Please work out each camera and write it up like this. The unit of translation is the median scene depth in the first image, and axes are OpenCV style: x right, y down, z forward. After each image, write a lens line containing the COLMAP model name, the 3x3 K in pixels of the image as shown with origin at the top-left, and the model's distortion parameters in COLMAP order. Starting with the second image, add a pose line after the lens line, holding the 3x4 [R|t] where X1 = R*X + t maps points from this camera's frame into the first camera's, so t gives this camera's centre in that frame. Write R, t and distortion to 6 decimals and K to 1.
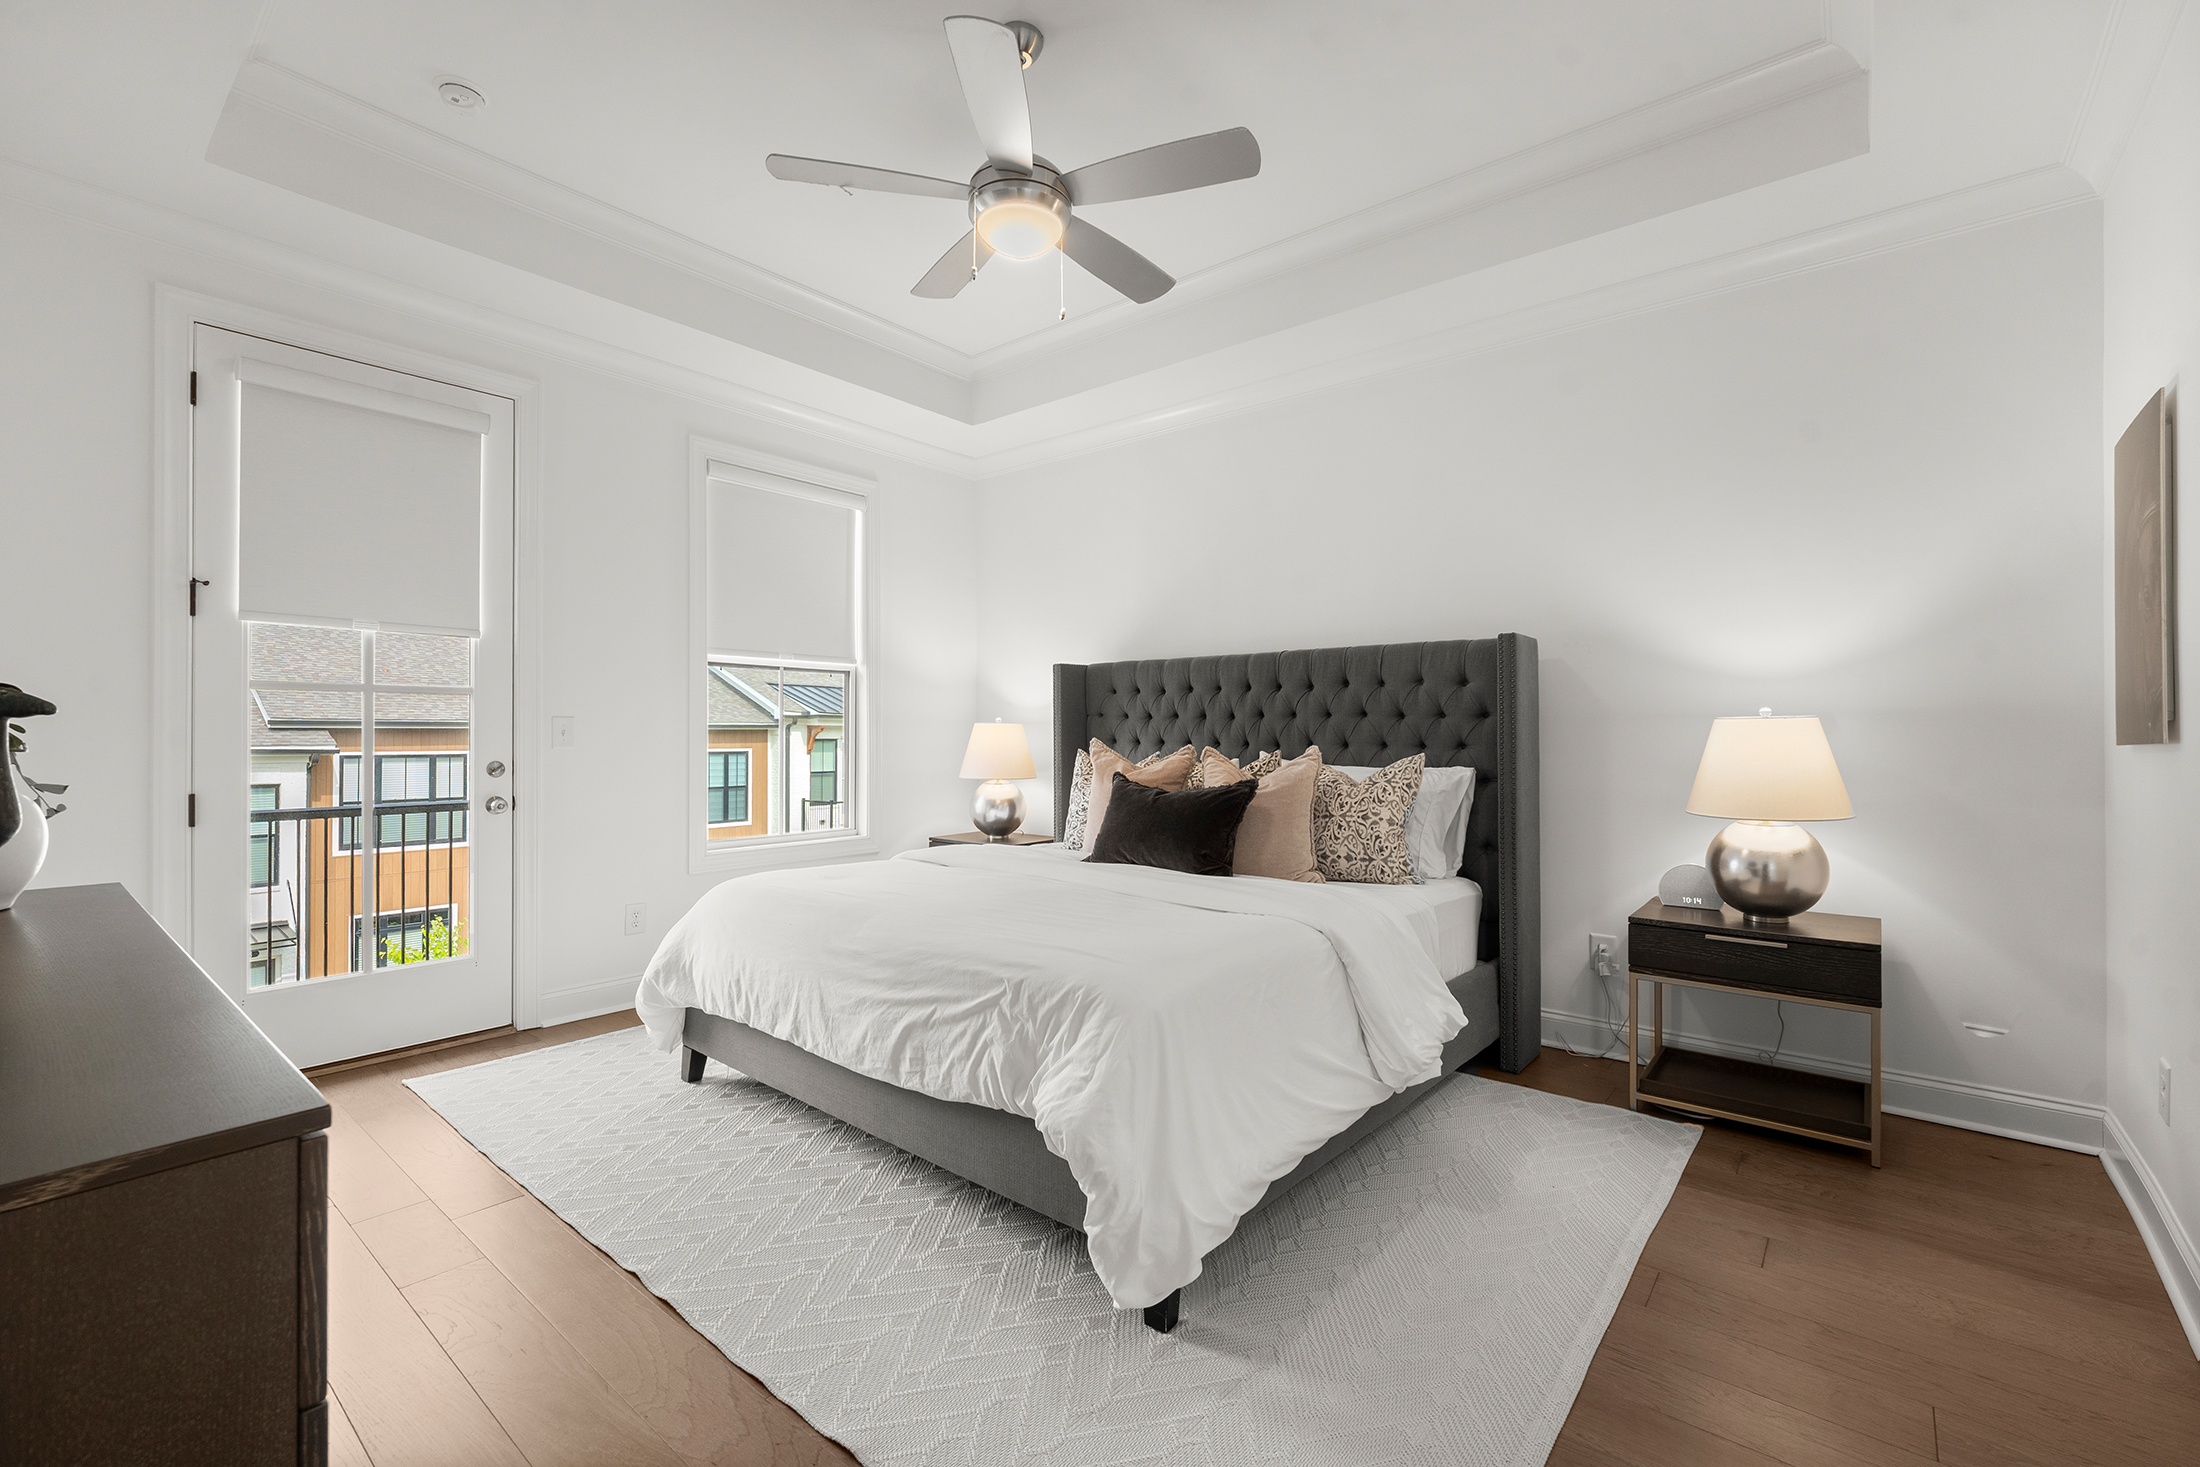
lens RADIAL K [[927.3, 0, 1085.0], [0, 927.3, 742.4], [0, 0, 1]] dist [0.002156, -0.000481]
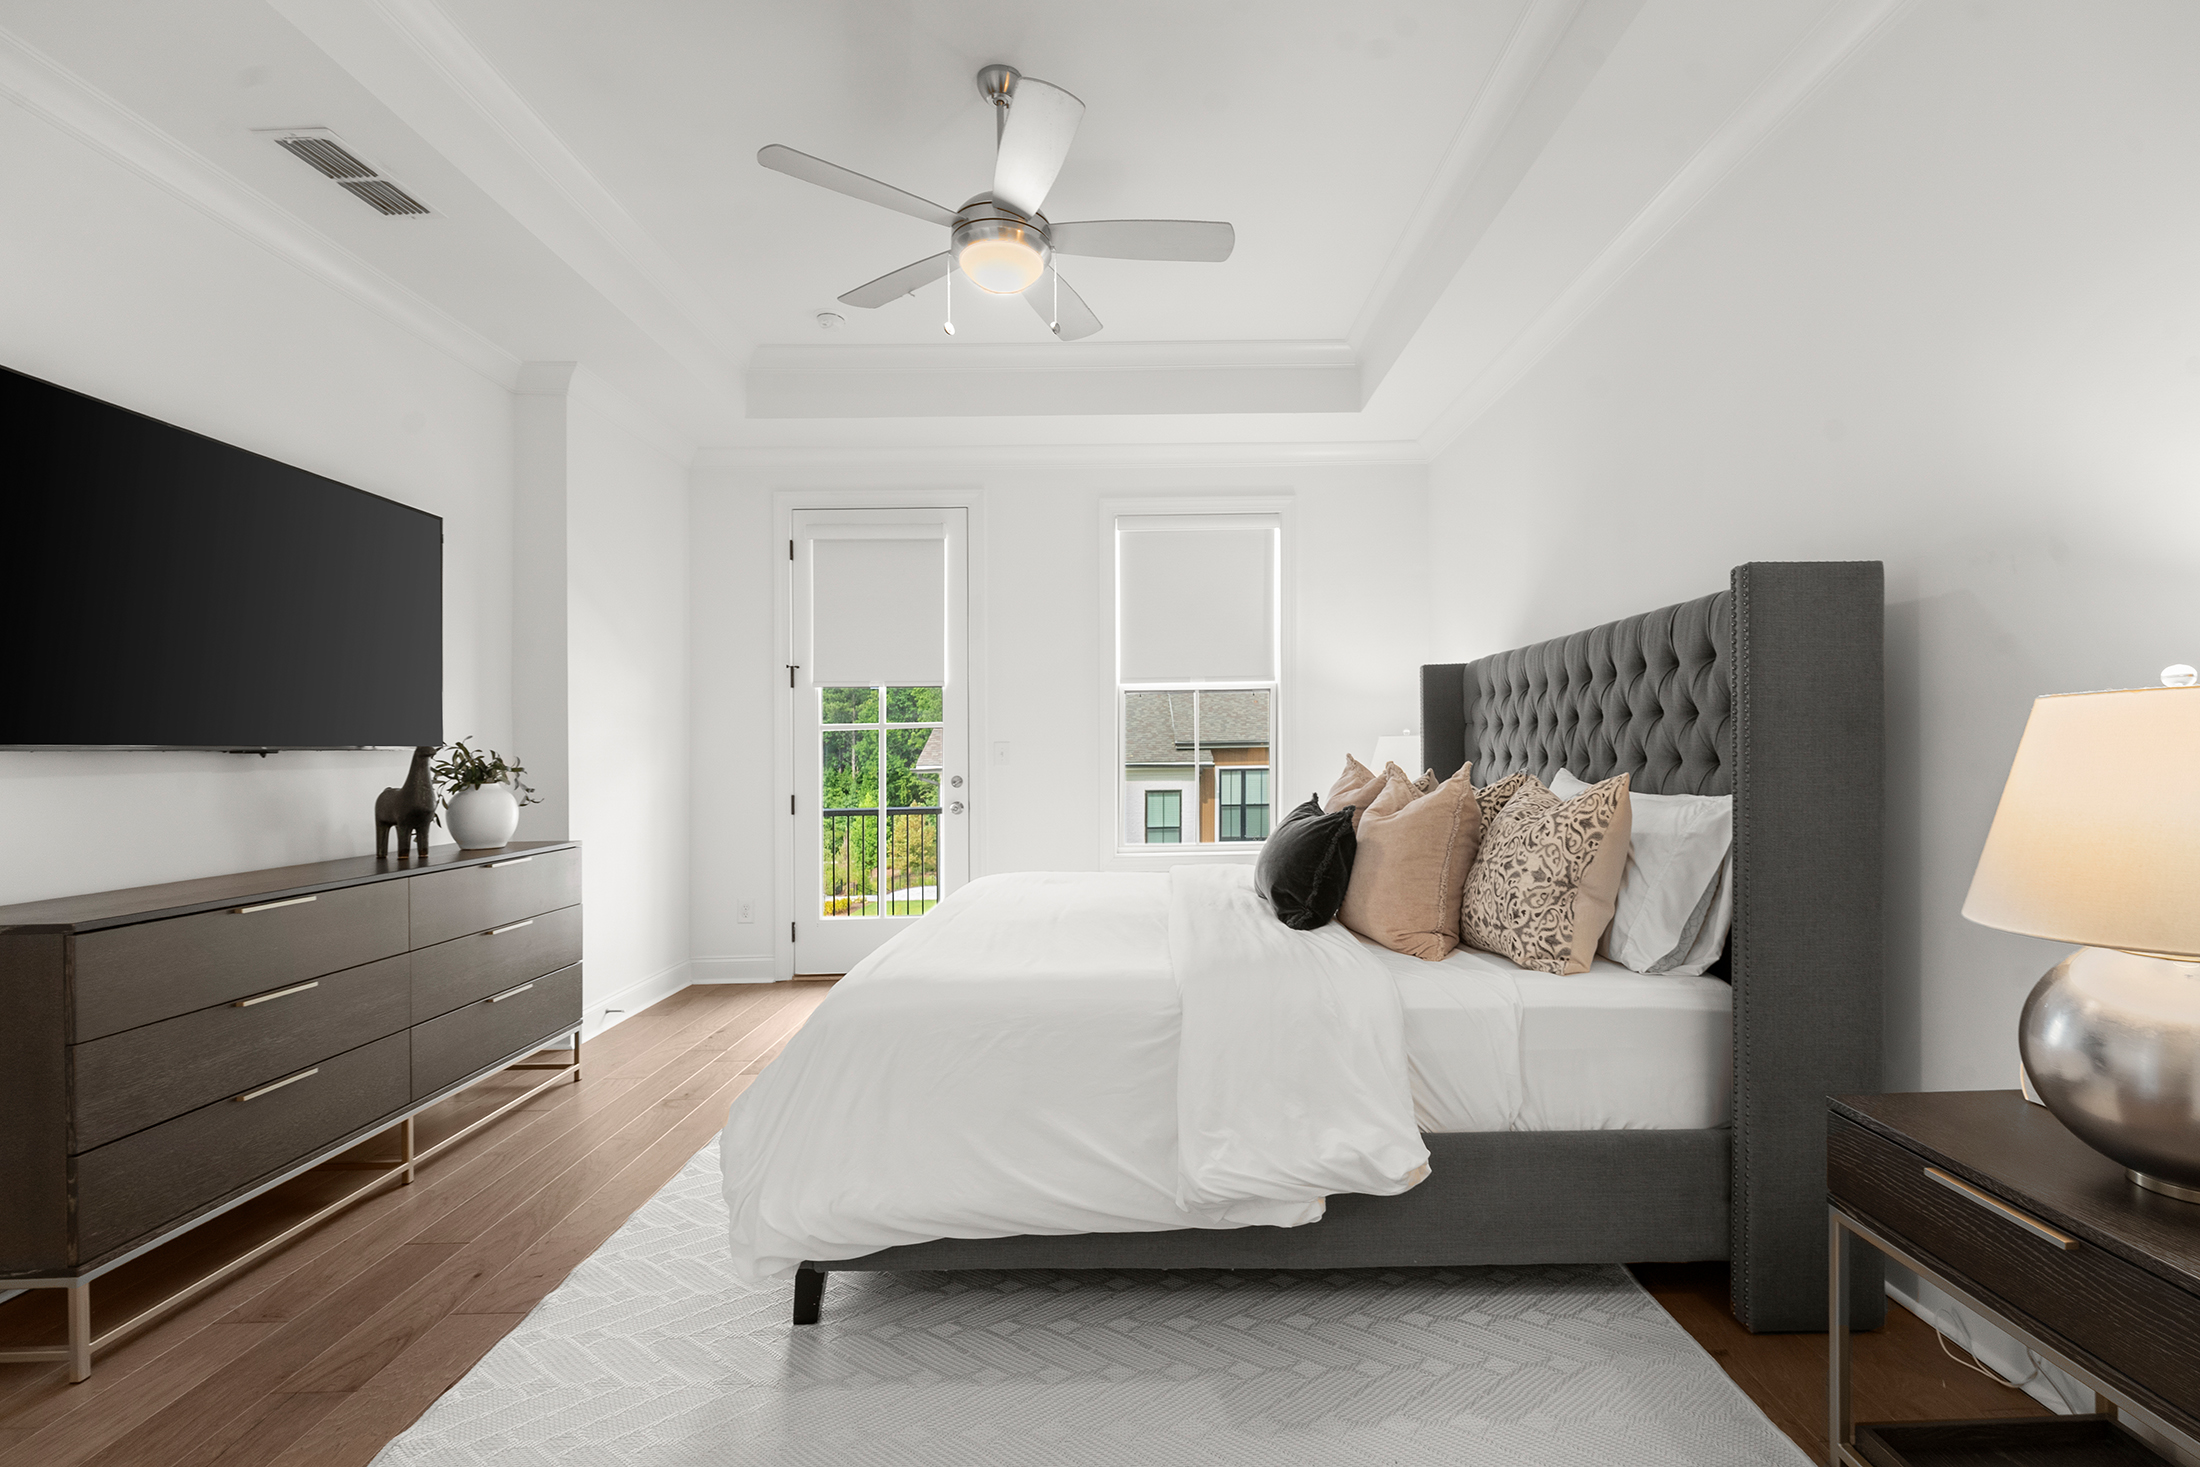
lens RADIAL K [[927.3, 0, 1123.6], [0, 927.3, 760.9], [0, 0, 1]] dist [0.002156, -0.000481]
pose [[0.658621, -0.005751, -0.752453, 0.435568], [0.009874, 0.999951, 0.001001, -0.000446], [0.752410, -0.008089, 0.658645, 0.228037]]
